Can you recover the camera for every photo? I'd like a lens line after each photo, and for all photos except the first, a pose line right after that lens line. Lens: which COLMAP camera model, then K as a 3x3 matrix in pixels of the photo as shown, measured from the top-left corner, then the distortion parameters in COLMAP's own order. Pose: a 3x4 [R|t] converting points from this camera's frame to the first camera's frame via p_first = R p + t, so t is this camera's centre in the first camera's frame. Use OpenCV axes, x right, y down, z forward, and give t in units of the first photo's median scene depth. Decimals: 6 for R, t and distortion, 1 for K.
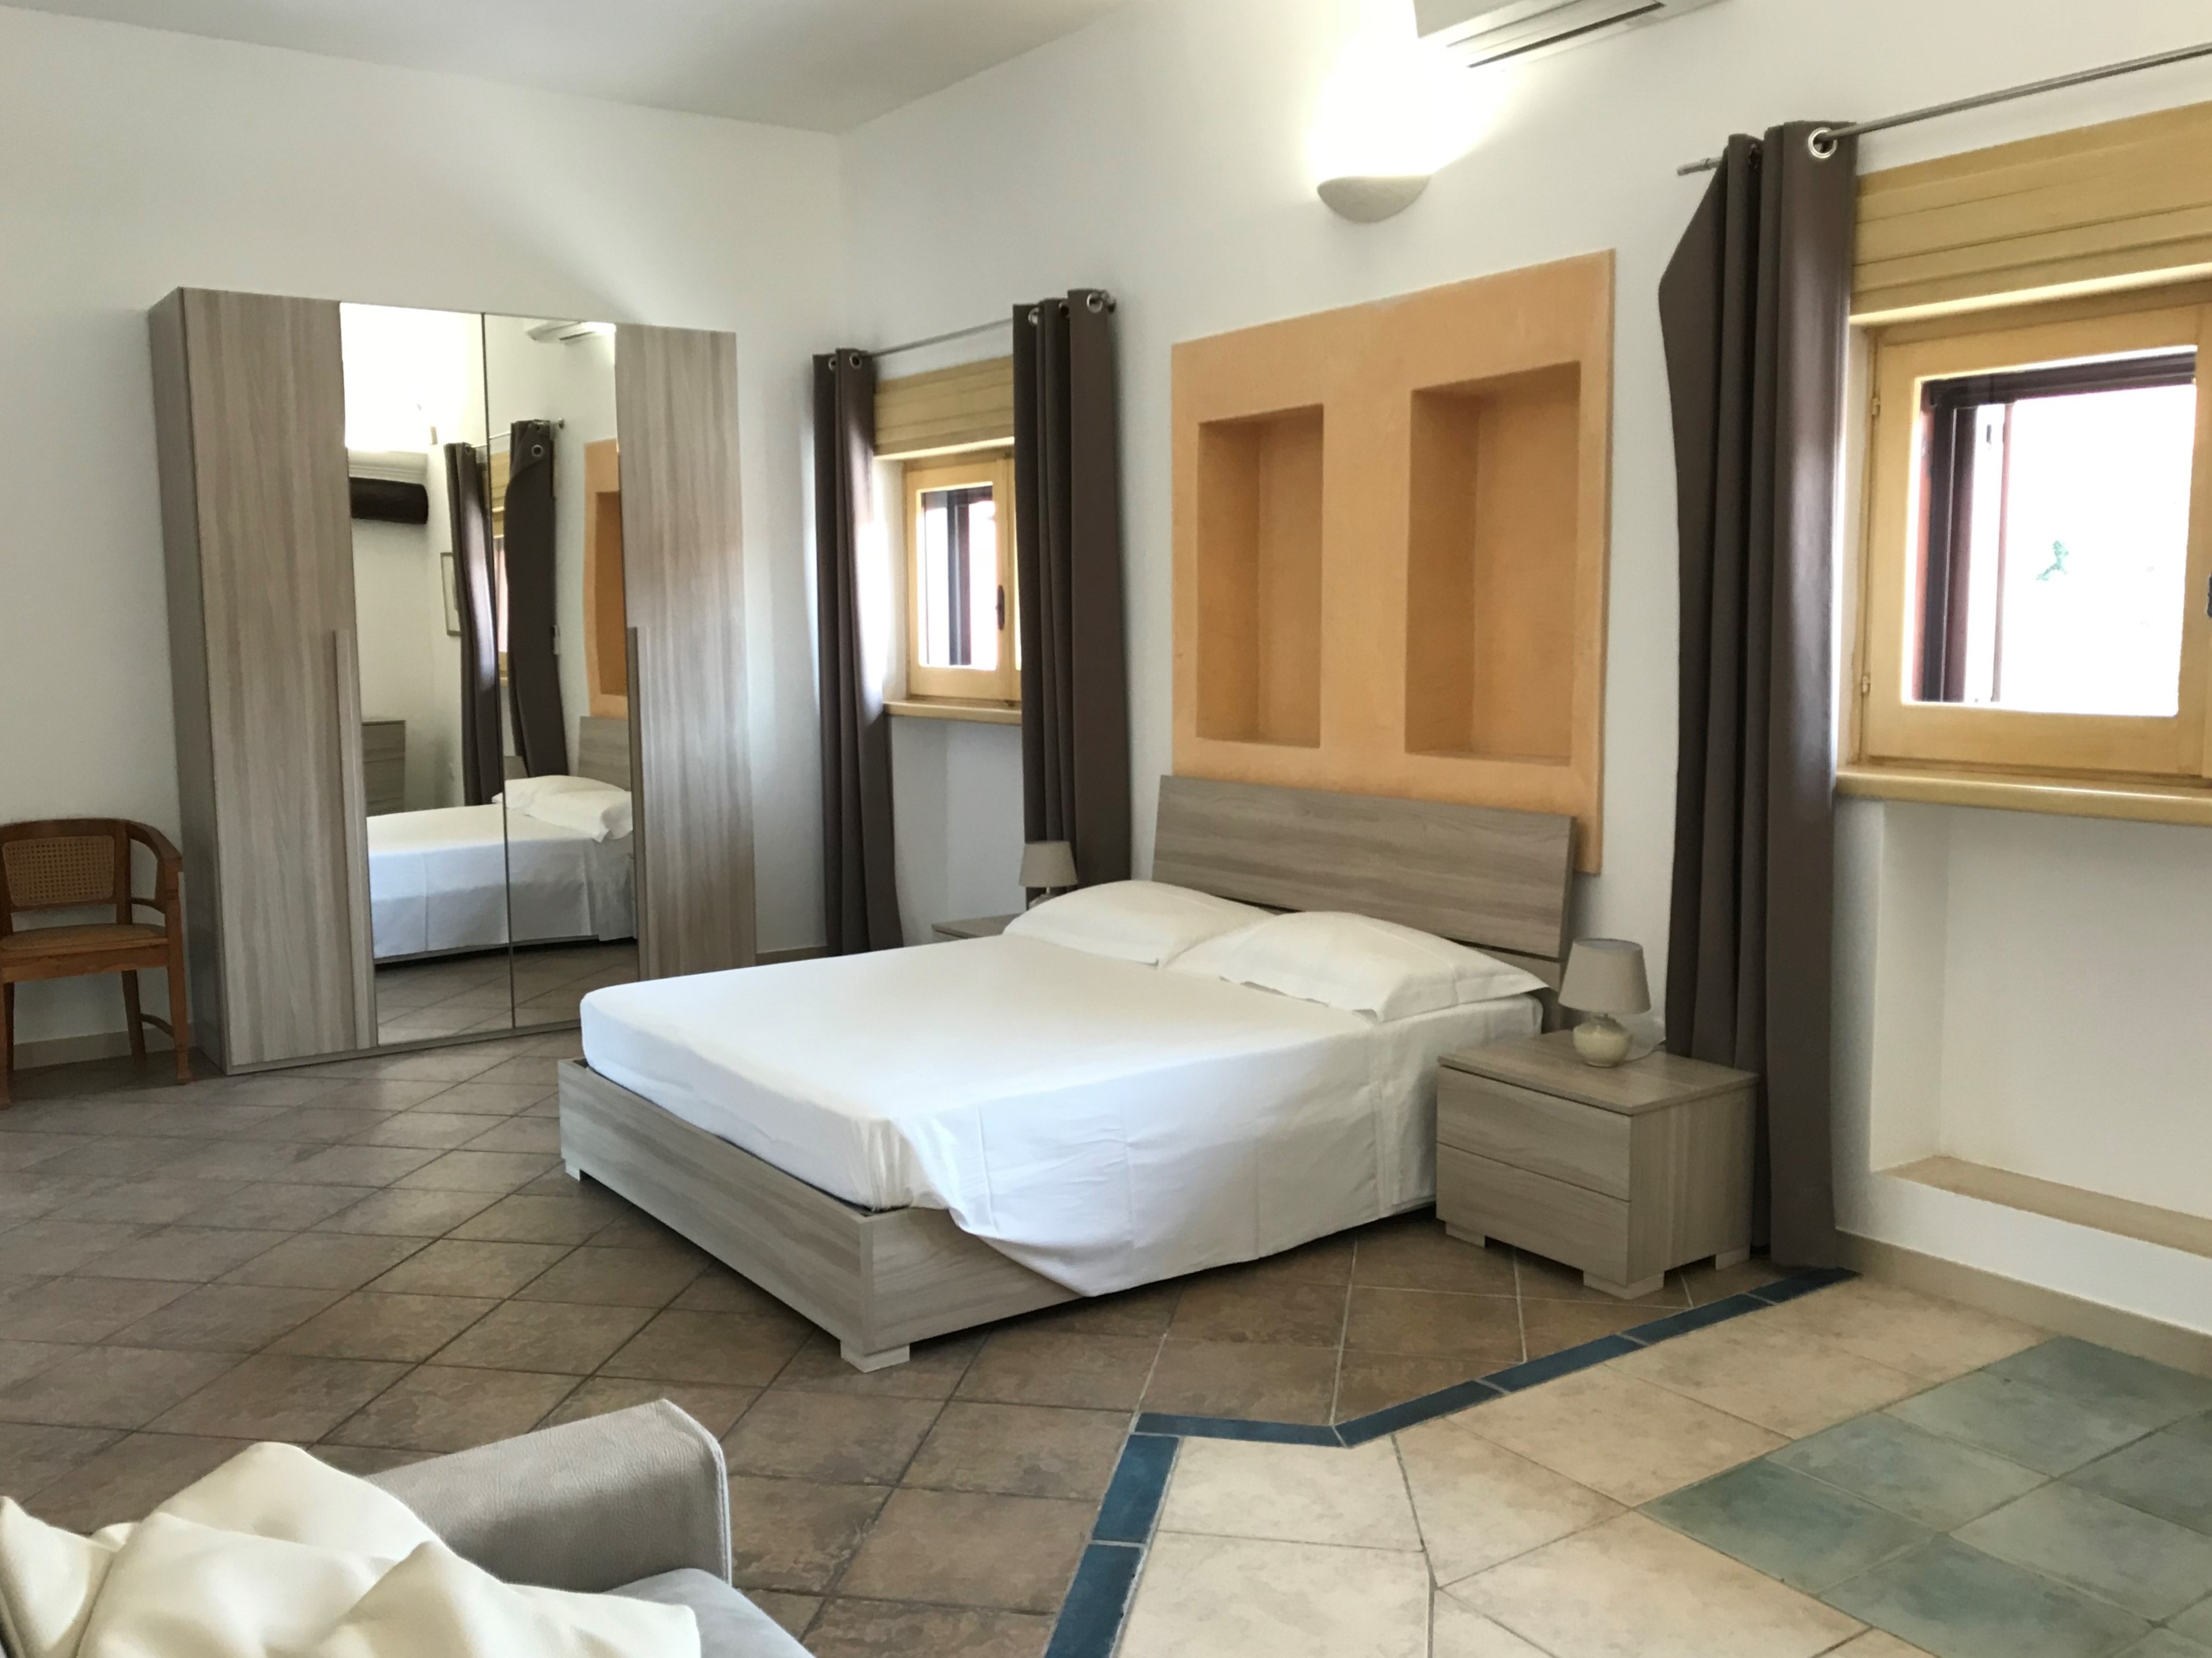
lens RADIAL K [[1887.3, 0, 1061.7], [0, 1887.3, 830.1], [0, 0, 1]] dist [0.056849, -0.055208]
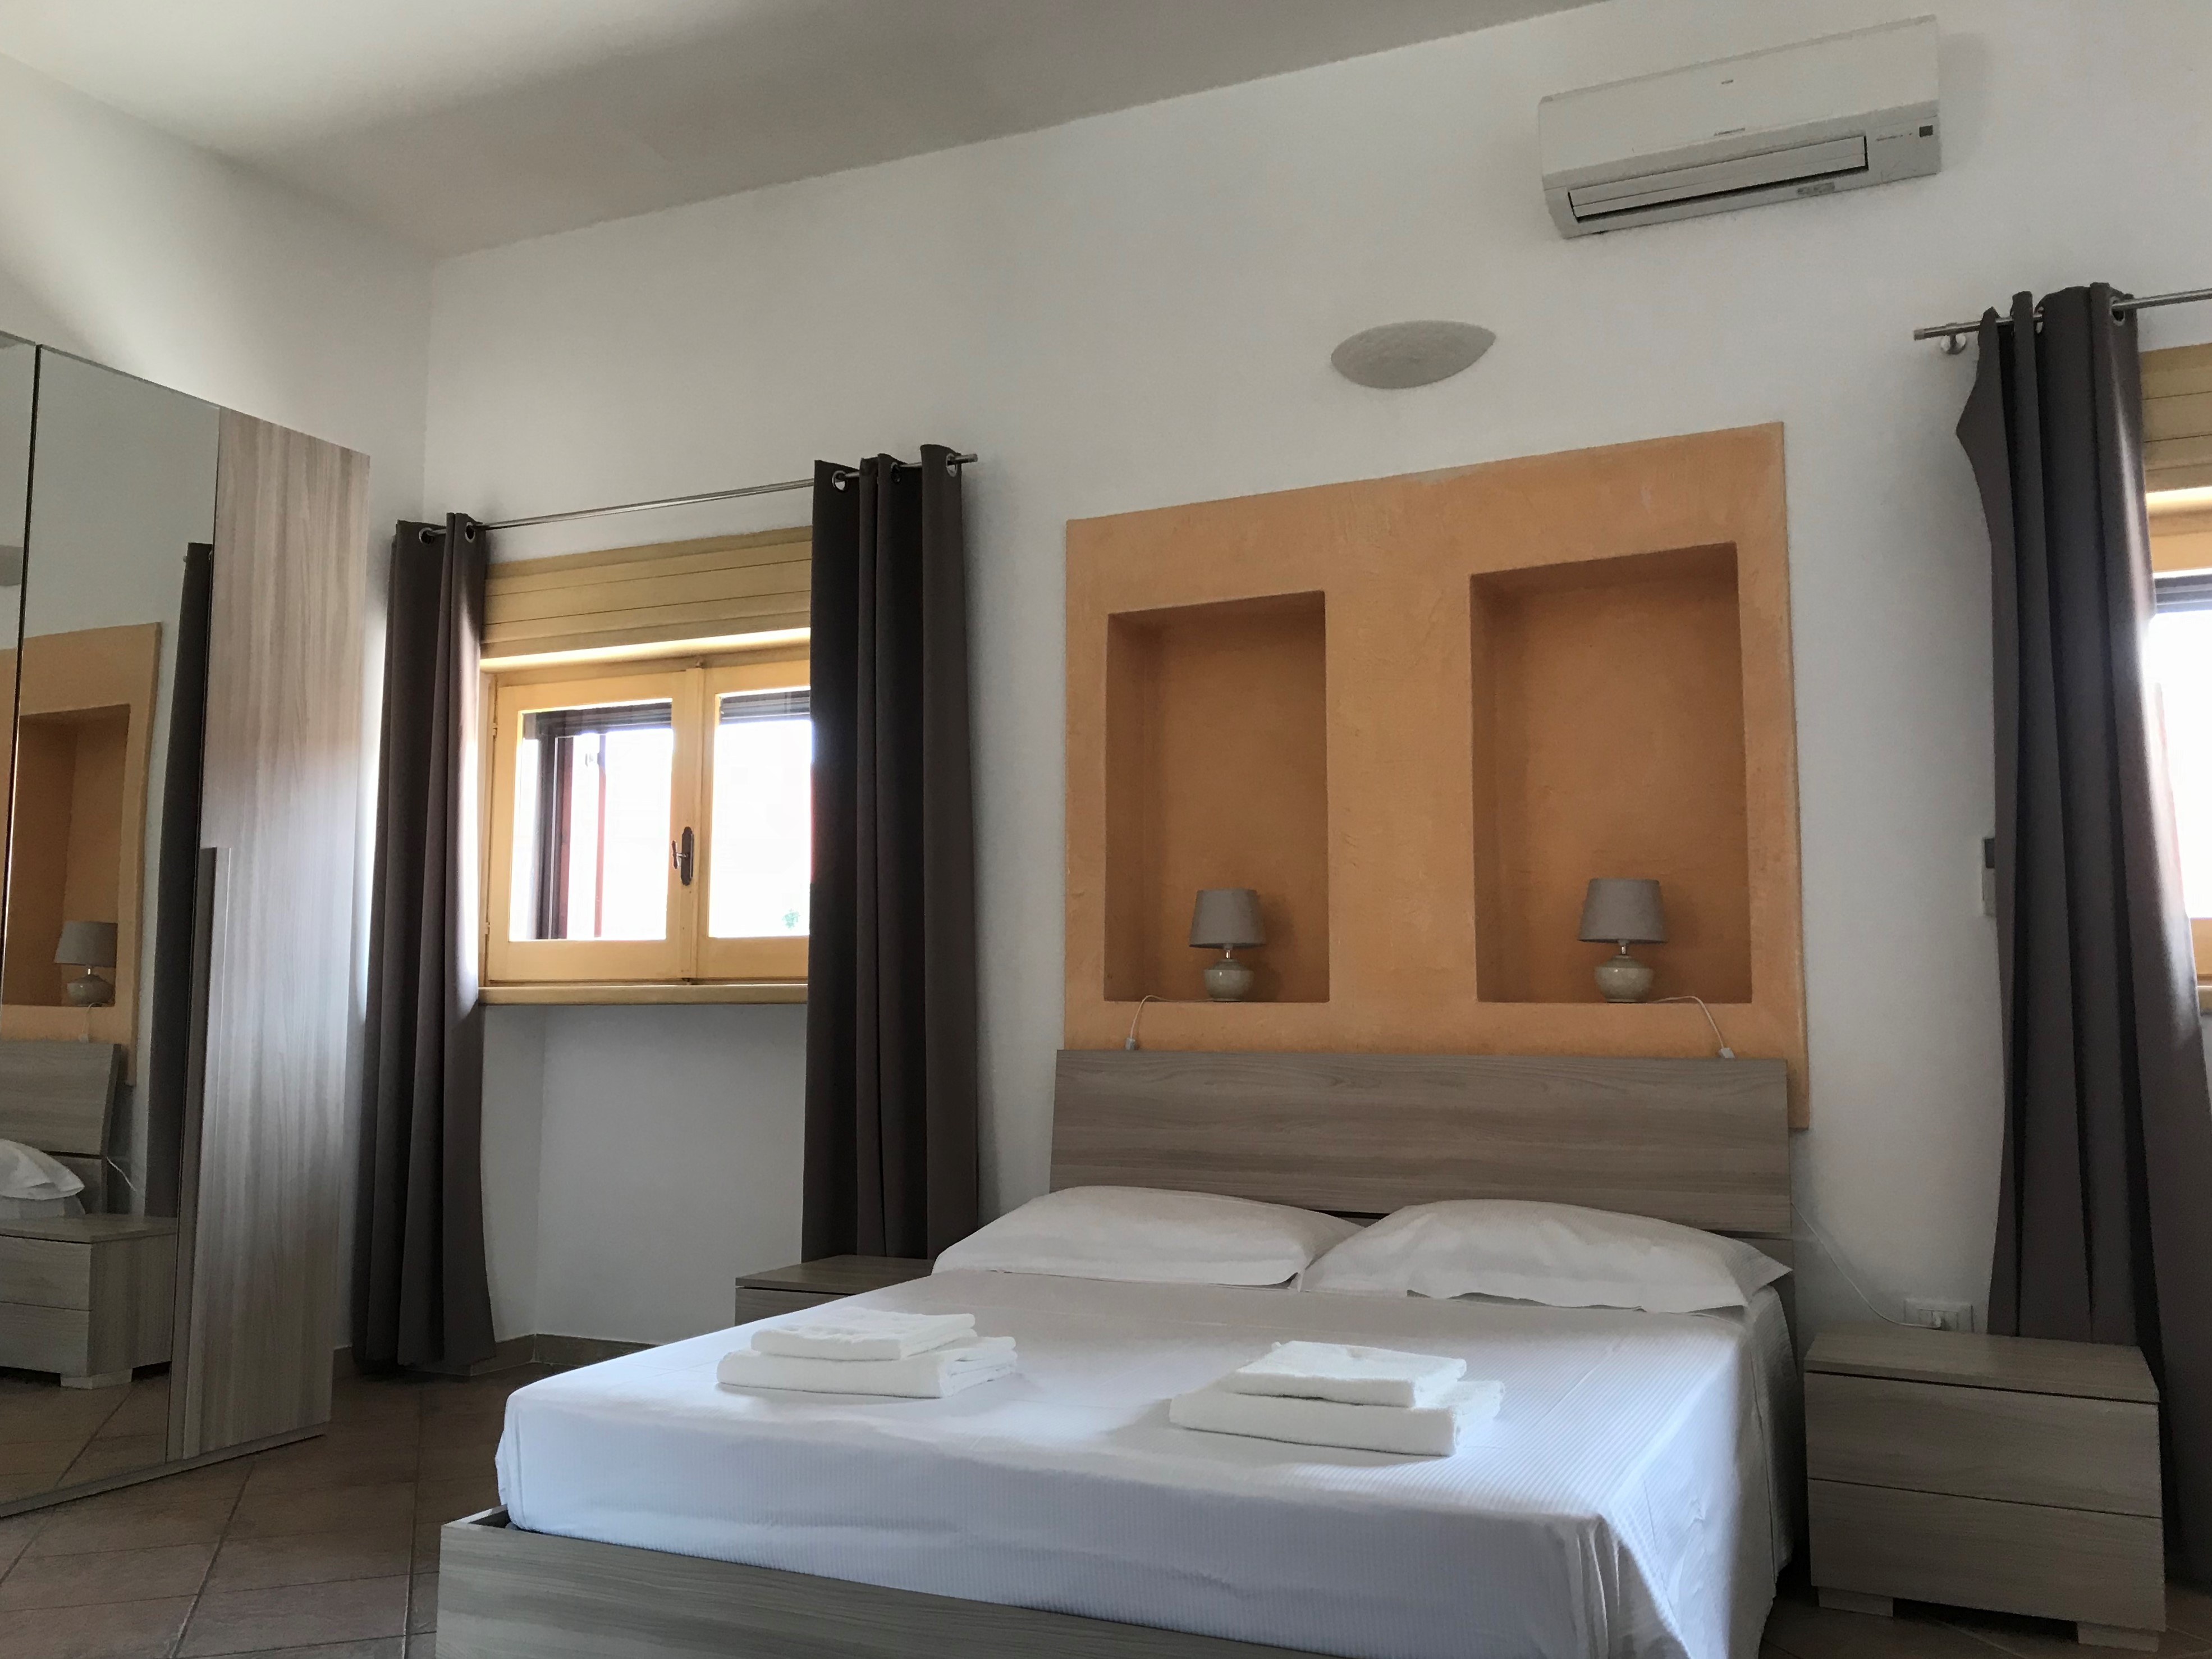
lens RADIAL K [[1887.6, 0, 1060.1], [0, 1887.6, 831.6], [0, 0, 1]] dist [0.056849, -0.055208]
pose [[0.870393, 0.055668, 0.489200, -0.361511], [0.046379, 0.979900, -0.194025, 0.036181], [-0.490168, 0.191566, 0.850316, 0.358741]]
